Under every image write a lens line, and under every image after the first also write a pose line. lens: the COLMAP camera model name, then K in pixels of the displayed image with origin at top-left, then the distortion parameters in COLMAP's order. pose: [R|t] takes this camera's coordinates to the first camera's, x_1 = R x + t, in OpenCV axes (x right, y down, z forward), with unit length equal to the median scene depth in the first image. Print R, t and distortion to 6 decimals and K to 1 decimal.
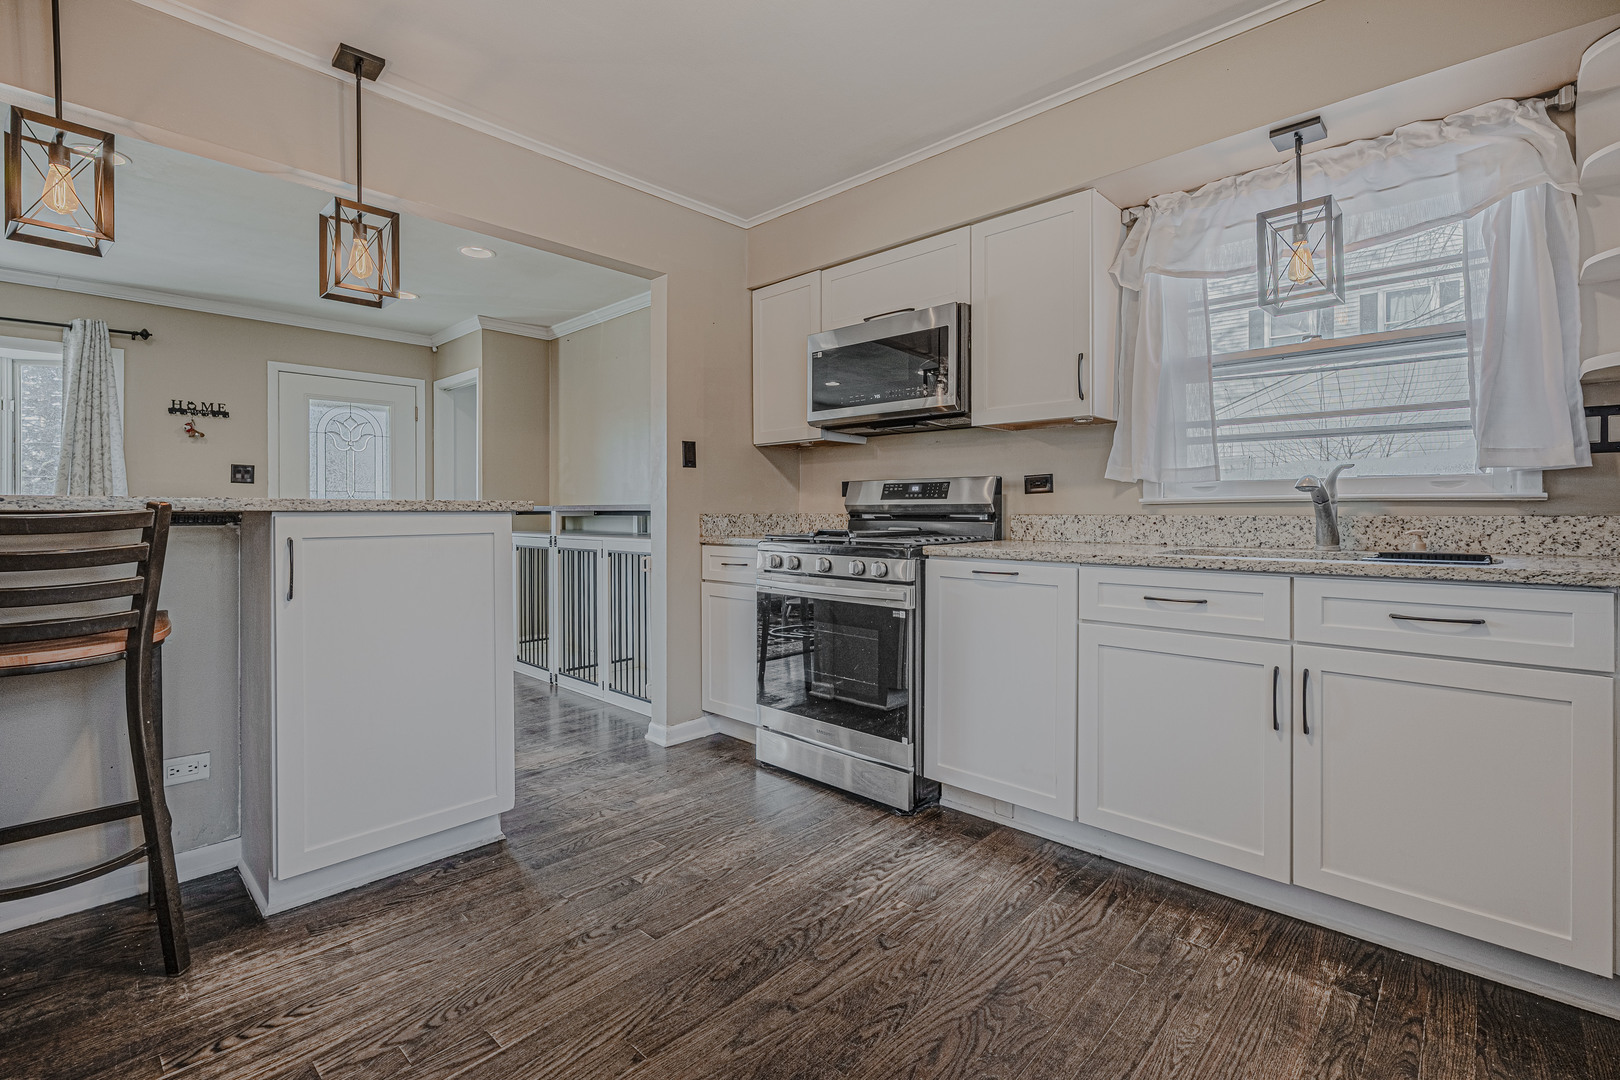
lens RADIAL K [[720.3, 0, 792.1], [0, 720.3, 510.3], [0, 0, 1]] dist [-0.001491, 0.000983]
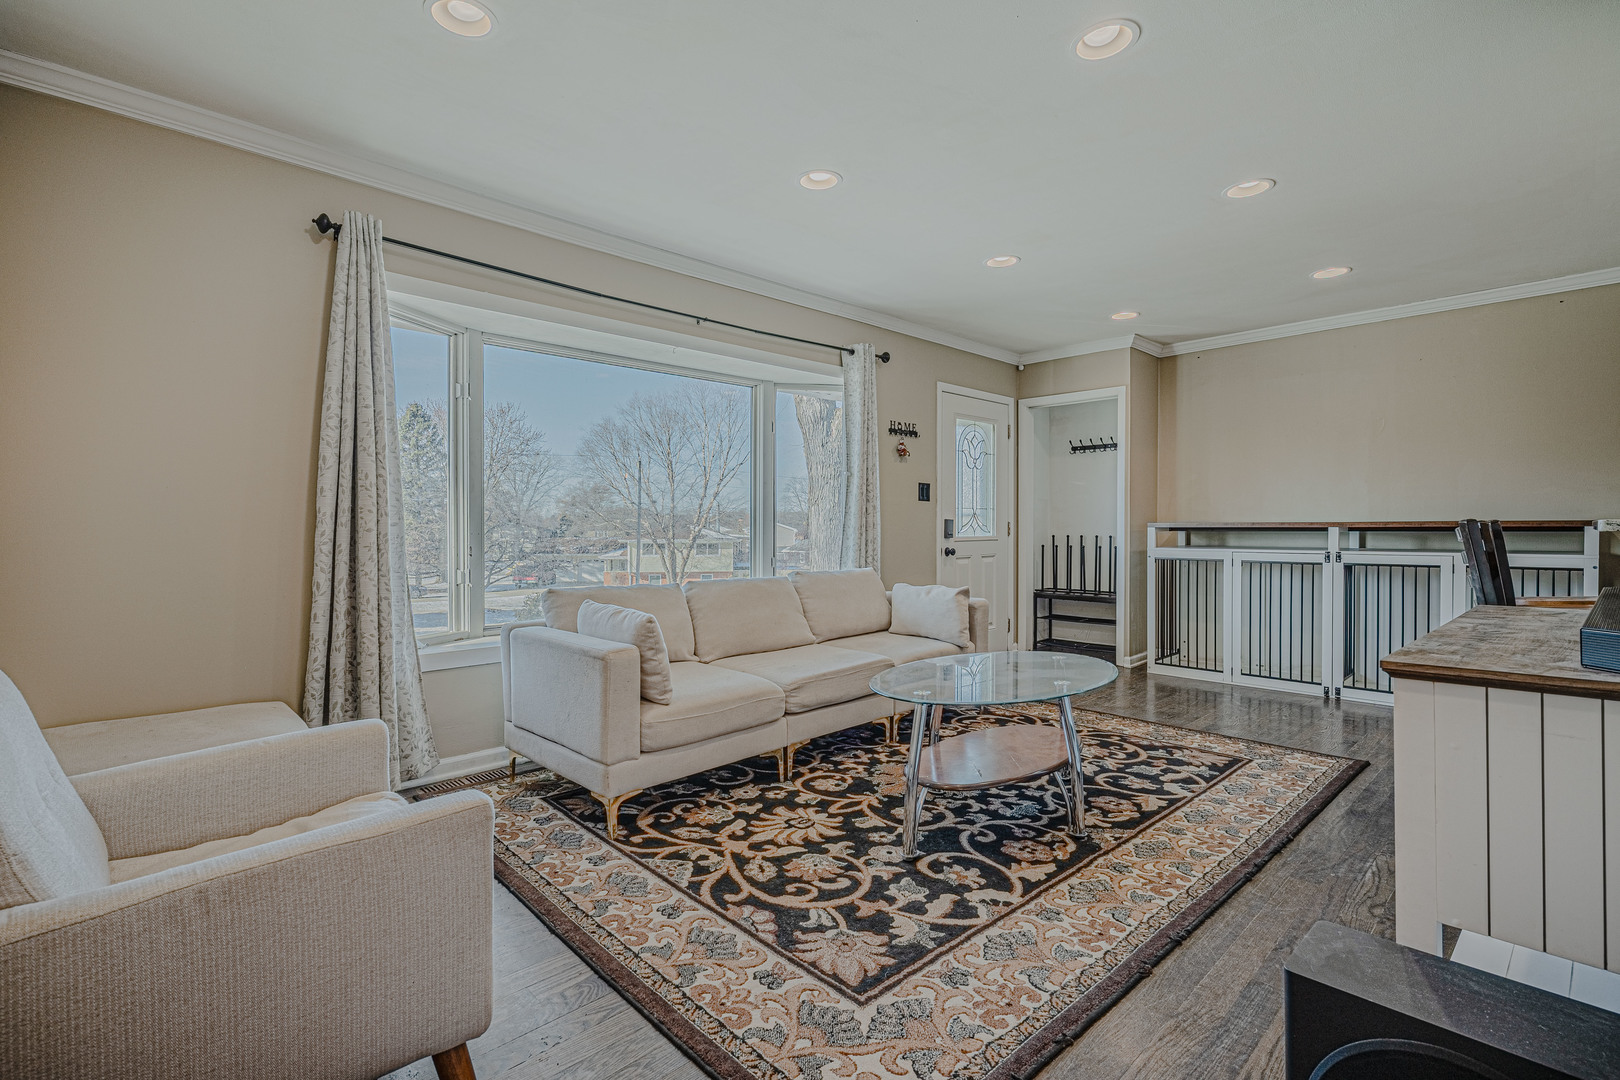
lens RADIAL K [[784.0, 0, 803.6], [0, 784.0, 529.2], [0, 0, 1]] dist [0.001796, -0.001974]
pose [[0.999473, 0.003337, -0.032302, -1.421717], [-0.003258, 0.999992, 0.002499, -0.000049], [0.032310, -0.002392, 0.999475, -0.188837]]
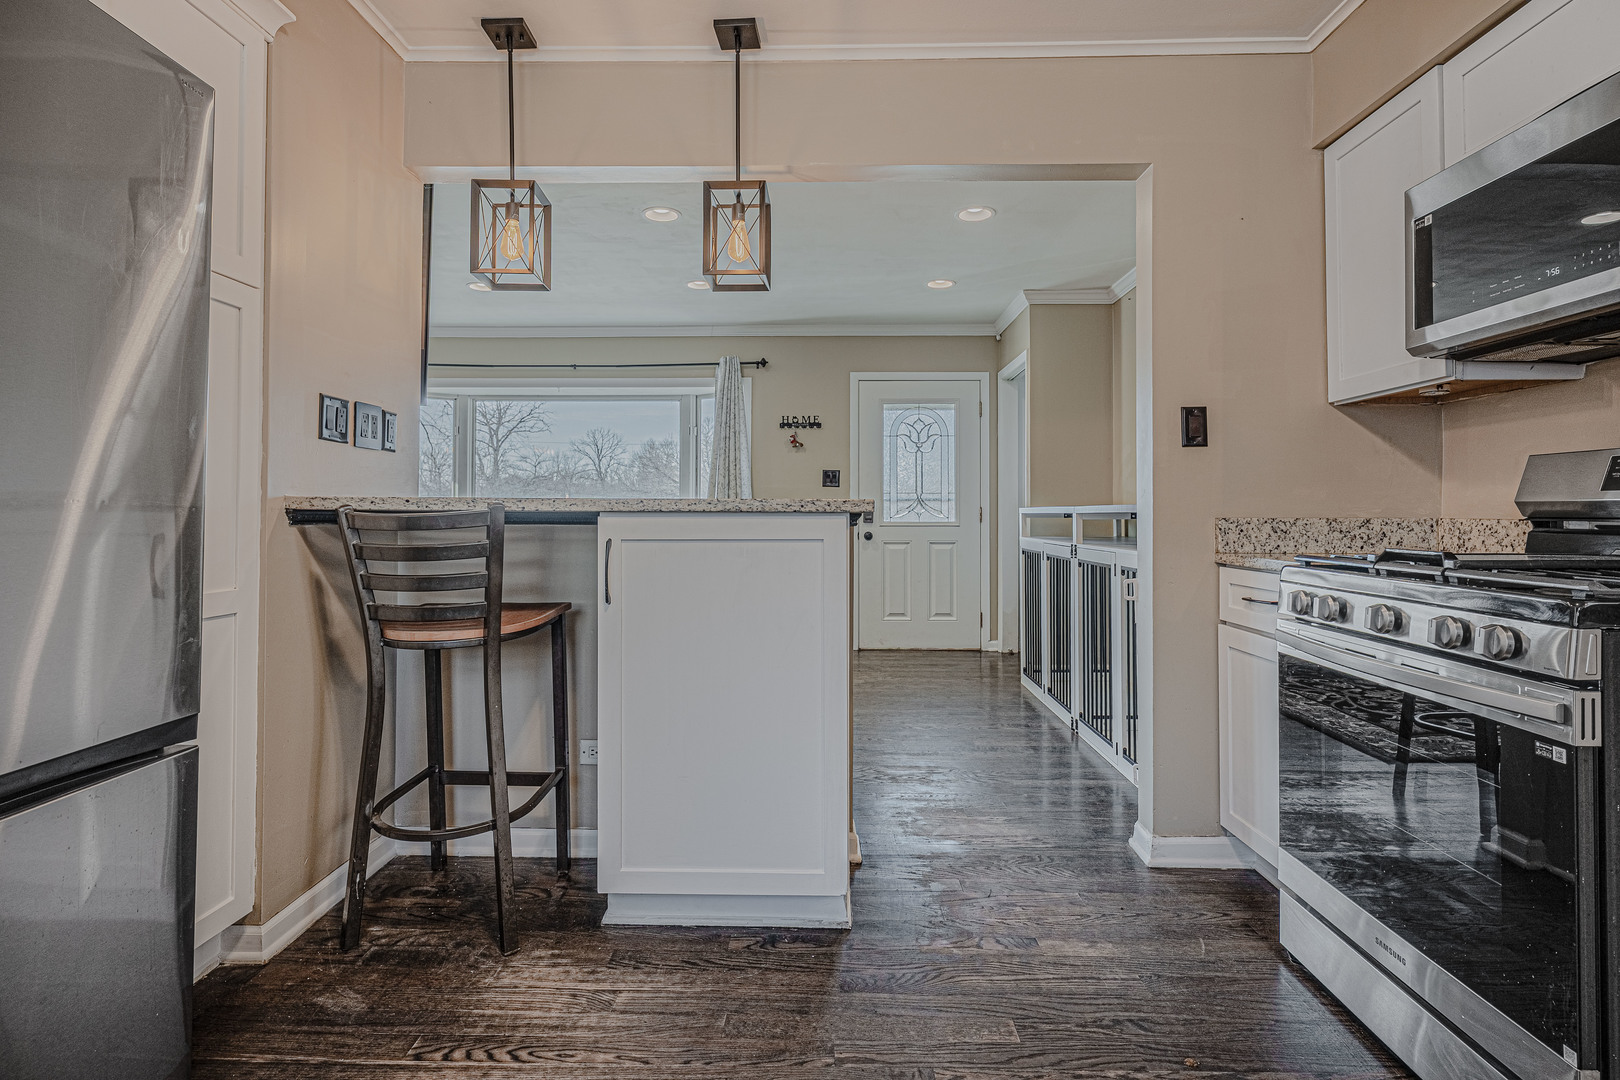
lens RADIAL K [[784.0, 0, 824.0], [0, 784.0, 498.6], [0, 0, 1]] dist [0.001796, -0.001974]
pose [[0.682829, -0.010745, -0.730499, 0.155839], [-0.002448, 0.999853, -0.016995, 0.000812], [0.730574, 0.013393, 0.682702, 0.284884]]
